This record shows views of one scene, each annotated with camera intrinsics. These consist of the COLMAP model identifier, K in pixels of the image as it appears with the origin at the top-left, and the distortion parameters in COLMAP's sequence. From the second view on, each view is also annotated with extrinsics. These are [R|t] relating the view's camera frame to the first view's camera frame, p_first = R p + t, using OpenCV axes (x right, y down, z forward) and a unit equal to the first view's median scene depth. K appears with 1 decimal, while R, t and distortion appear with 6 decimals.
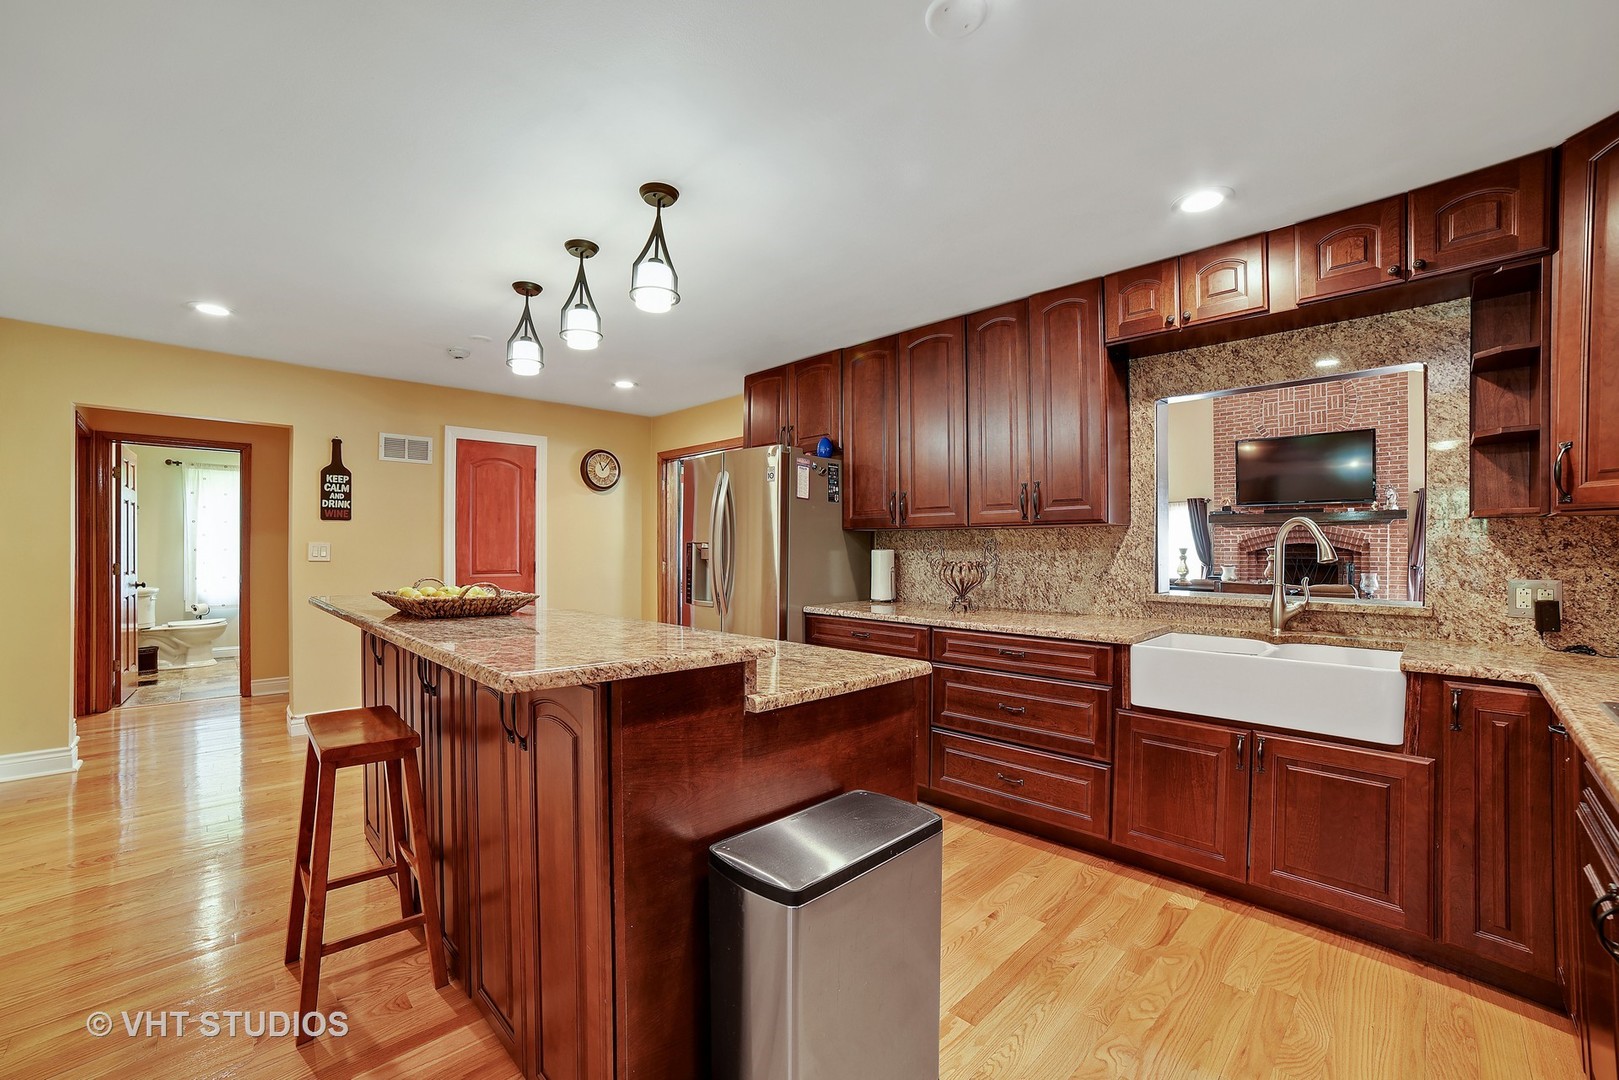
lens RADIAL K [[655.7, 0, 805.0], [0, 655.7, 536.5], [0, 0, 1]] dist [-0.079505, 0.028380]
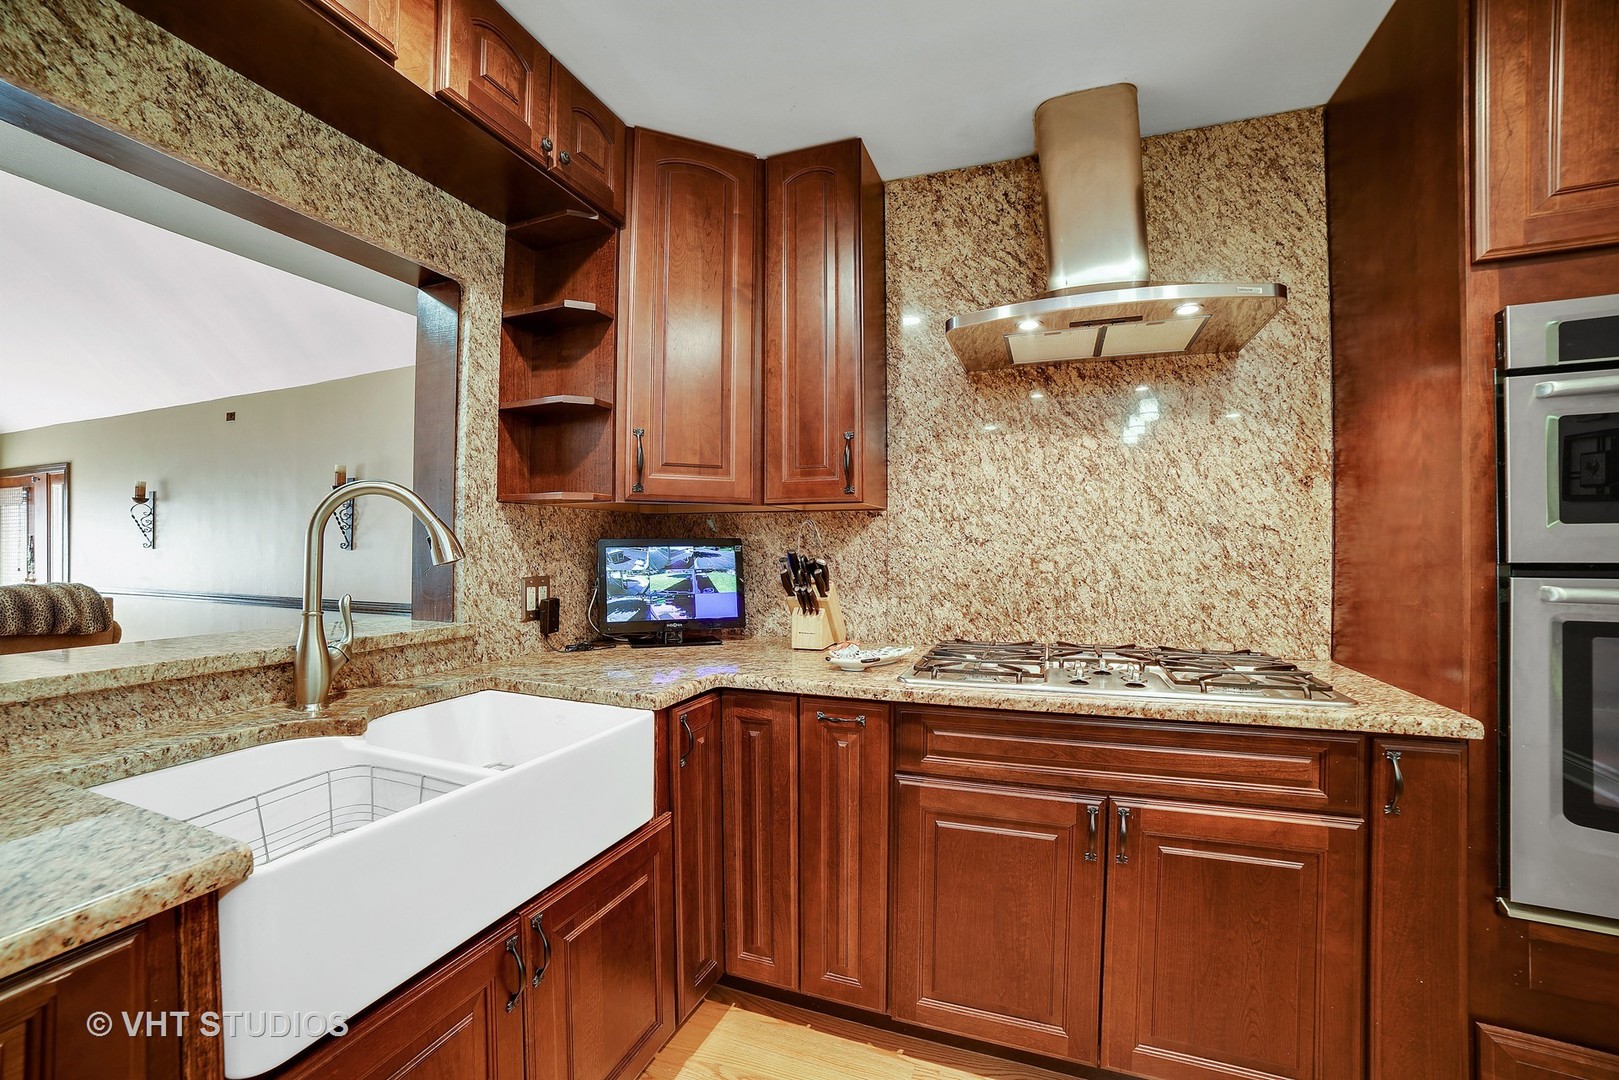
lens RADIAL K [[655.7, 0, 805.0], [0, 655.7, 536.5], [0, 0, 1]] dist [-0.079505, 0.028380]
pose [[-0.394534, 0.012257, 0.918800, 0.161008], [-0.015654, 0.999676, -0.020058, 0.022423], [-0.918748, -0.022297, -0.394214, 0.890265]]
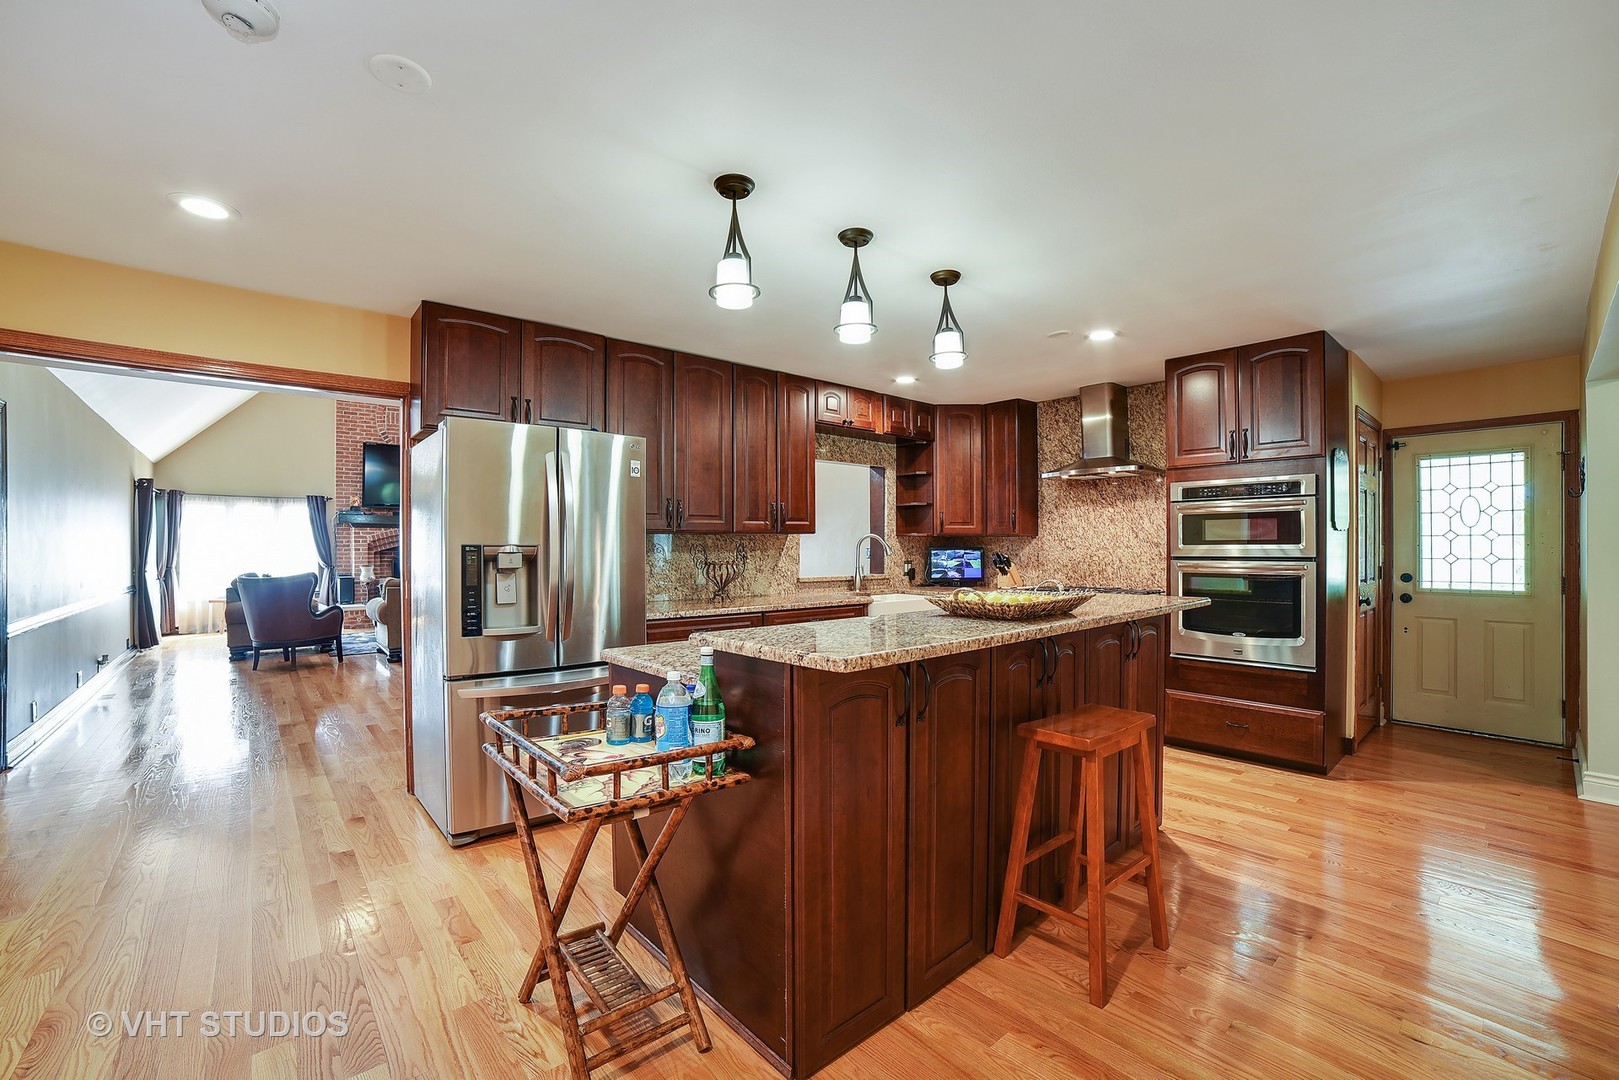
lens RADIAL K [[655.7, 0, 805.0], [0, 655.7, 536.5], [0, 0, 1]] dist [-0.079505, 0.028380]
pose [[0.093621, 0.012402, 0.995531, -1.364691], [-0.014237, 0.999837, -0.011117, 0.005335], [-0.995506, -0.013132, 0.093782, 1.027624]]
